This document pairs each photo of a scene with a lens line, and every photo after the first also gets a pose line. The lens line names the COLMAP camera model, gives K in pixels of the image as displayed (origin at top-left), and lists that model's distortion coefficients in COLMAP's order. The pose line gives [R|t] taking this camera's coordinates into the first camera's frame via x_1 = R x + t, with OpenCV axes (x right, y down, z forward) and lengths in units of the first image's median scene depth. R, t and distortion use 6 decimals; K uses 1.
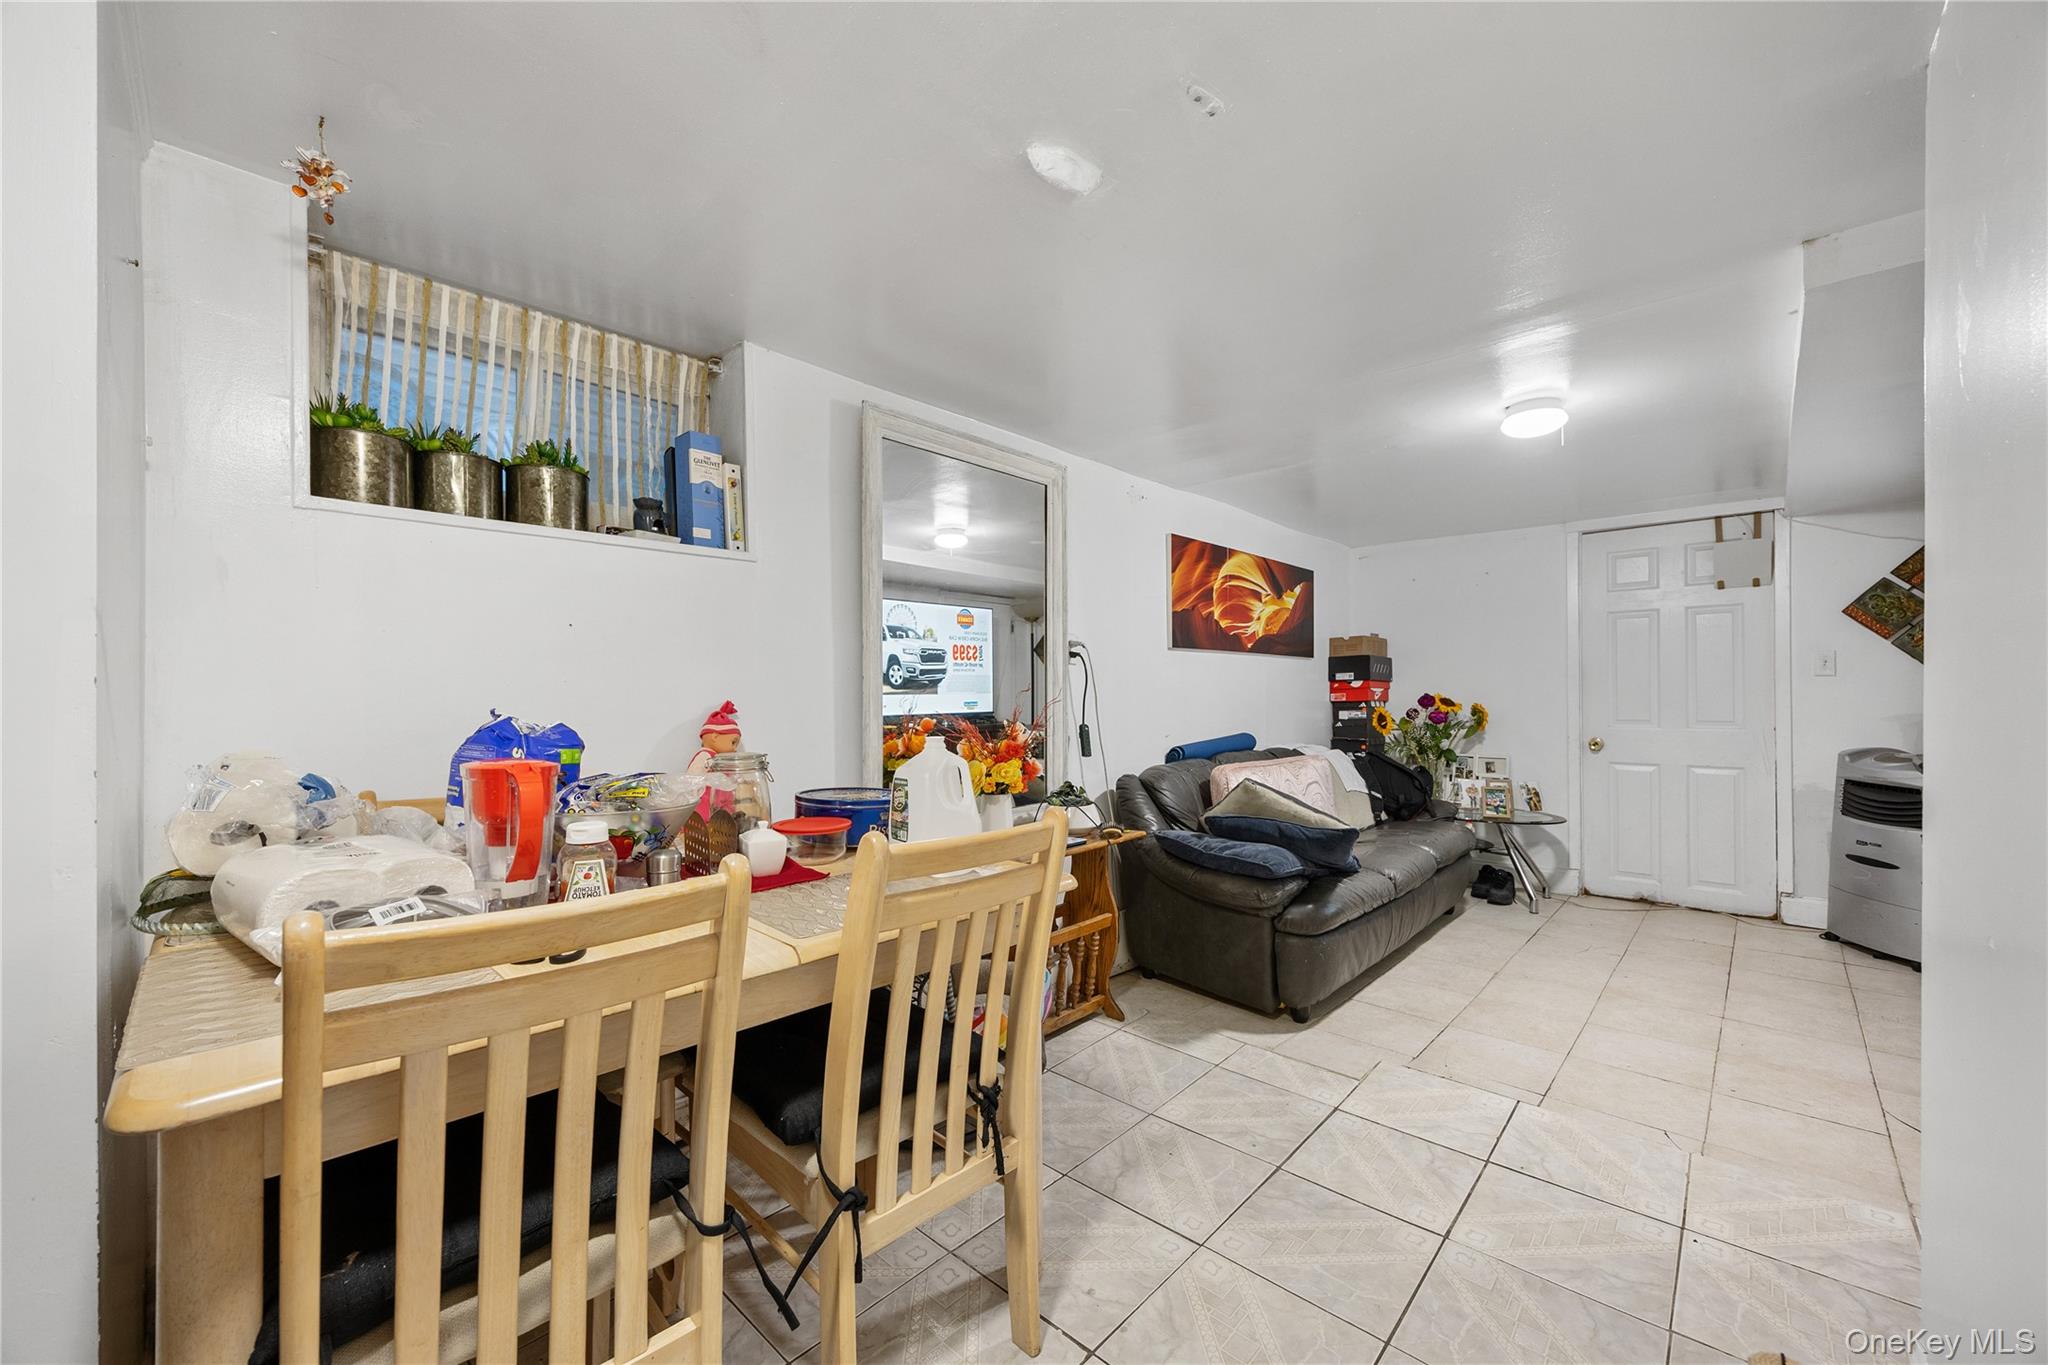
lens RADIAL K [[803.5, 0, 1032.3], [0, 803.5, 688.9], [0, 0, 1]] dist [-0.001162, -0.000022]
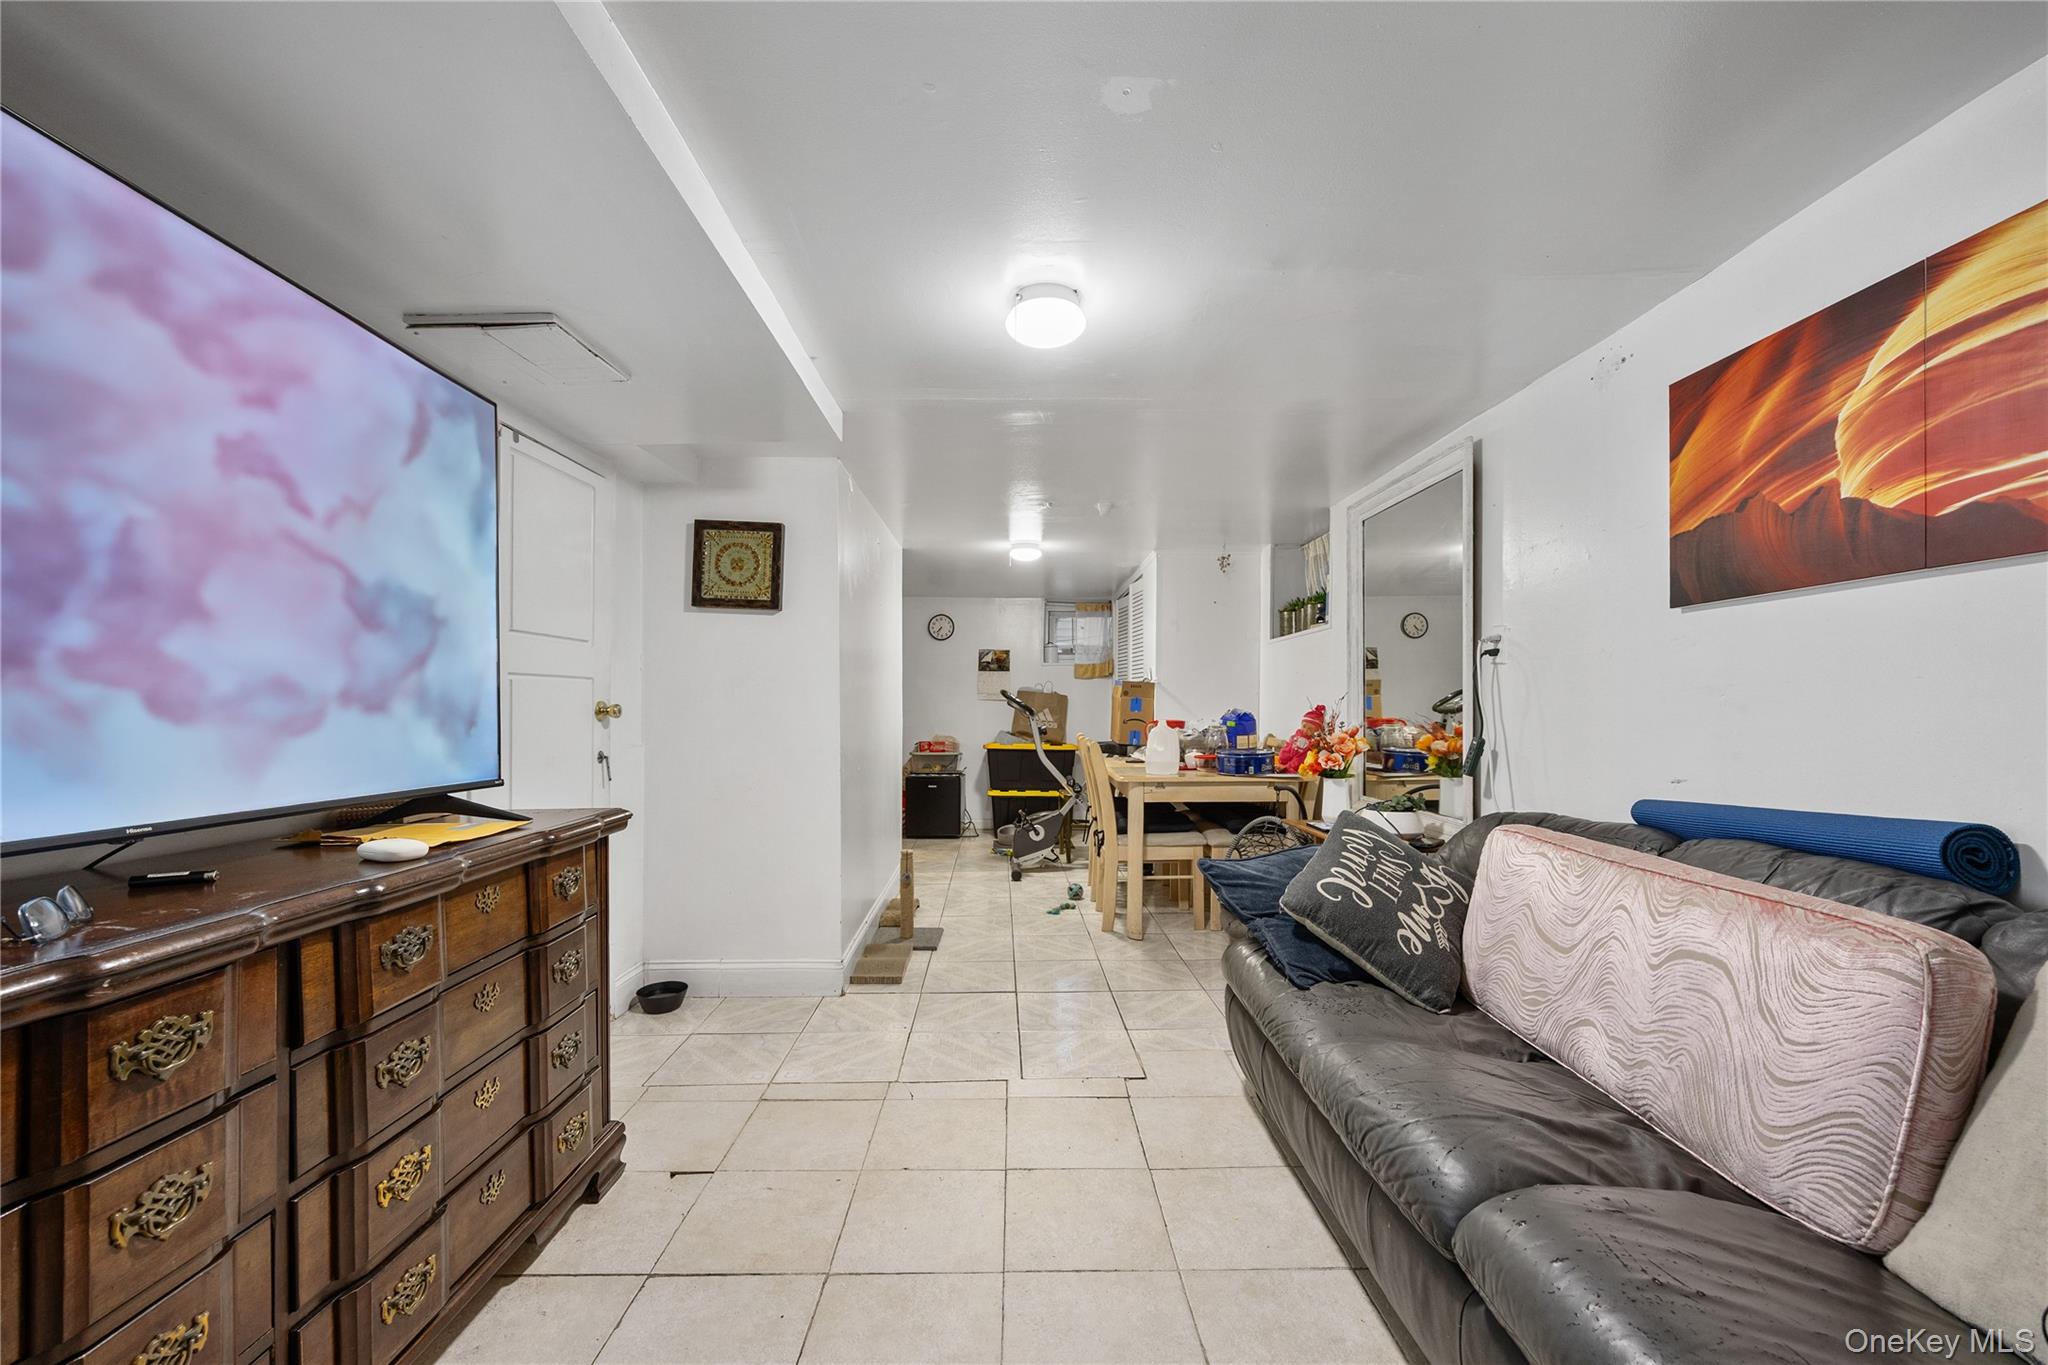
lens RADIAL K [[803.5, 0, 1024.1], [0, 803.5, 698.4], [0, 0, 1]] dist [-0.001162, -0.000022]
pose [[-0.726752, -0.006837, -0.686866, 0.805272], [-0.001436, 0.999963, -0.008434, 0.010602], [0.686898, -0.005143, -0.726736, 1.068282]]
